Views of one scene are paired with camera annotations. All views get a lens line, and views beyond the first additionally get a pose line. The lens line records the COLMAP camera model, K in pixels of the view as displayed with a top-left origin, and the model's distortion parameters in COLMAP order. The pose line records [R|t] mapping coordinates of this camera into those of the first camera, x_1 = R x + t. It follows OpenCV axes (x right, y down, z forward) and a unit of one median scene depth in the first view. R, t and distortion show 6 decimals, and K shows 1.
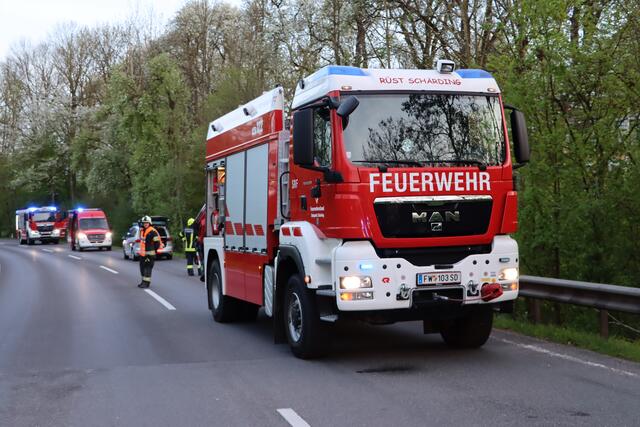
lens RADIAL K [[906.8, 0, 316.6], [0, 906.8, 225.2], [0, 0, 1]] dist [0.017659, 0.485161]
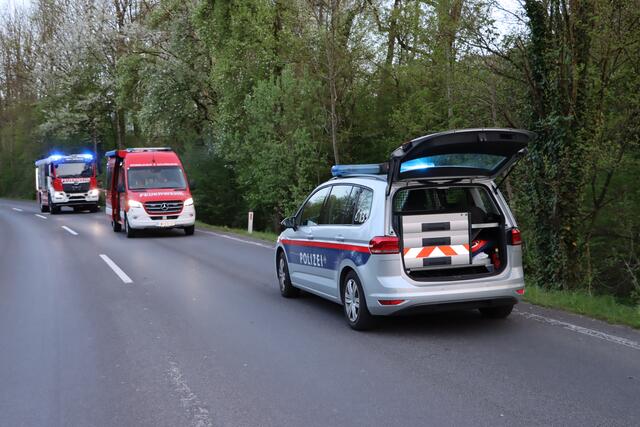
lens RADIAL K [[765.2, 0, 327.8], [0, 765.2, 212.6], [0, 0, 1]] dist [-0.021879, 0.278879]
pose [[0.999981, -0.004866, -0.003791, -0.321475], [0.005006, 0.999262, 0.038095, 0.003550], [0.003603, -0.038113, 0.999267, 1.246241]]
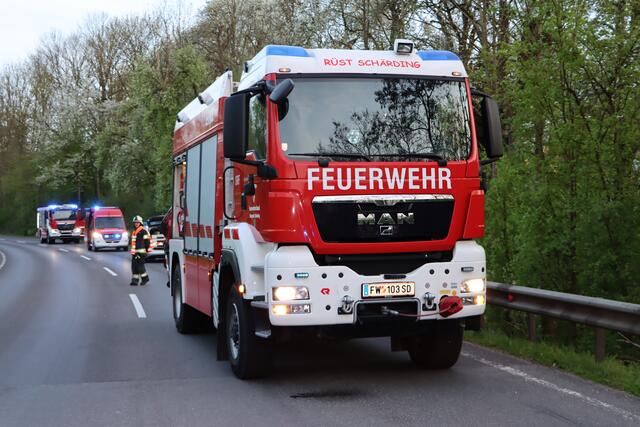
lens RADIAL K [[944.2, 0, 320.9], [0, 944.2, 221.3], [0, 0, 1]] dist [0.029589, 0.618860]
pose [[0.998847, 0.009982, -0.046965, 0.046518], [-0.010224, 0.999936, -0.004912, -0.000783], [0.046913, 0.005387, 0.998884, 0.038902]]
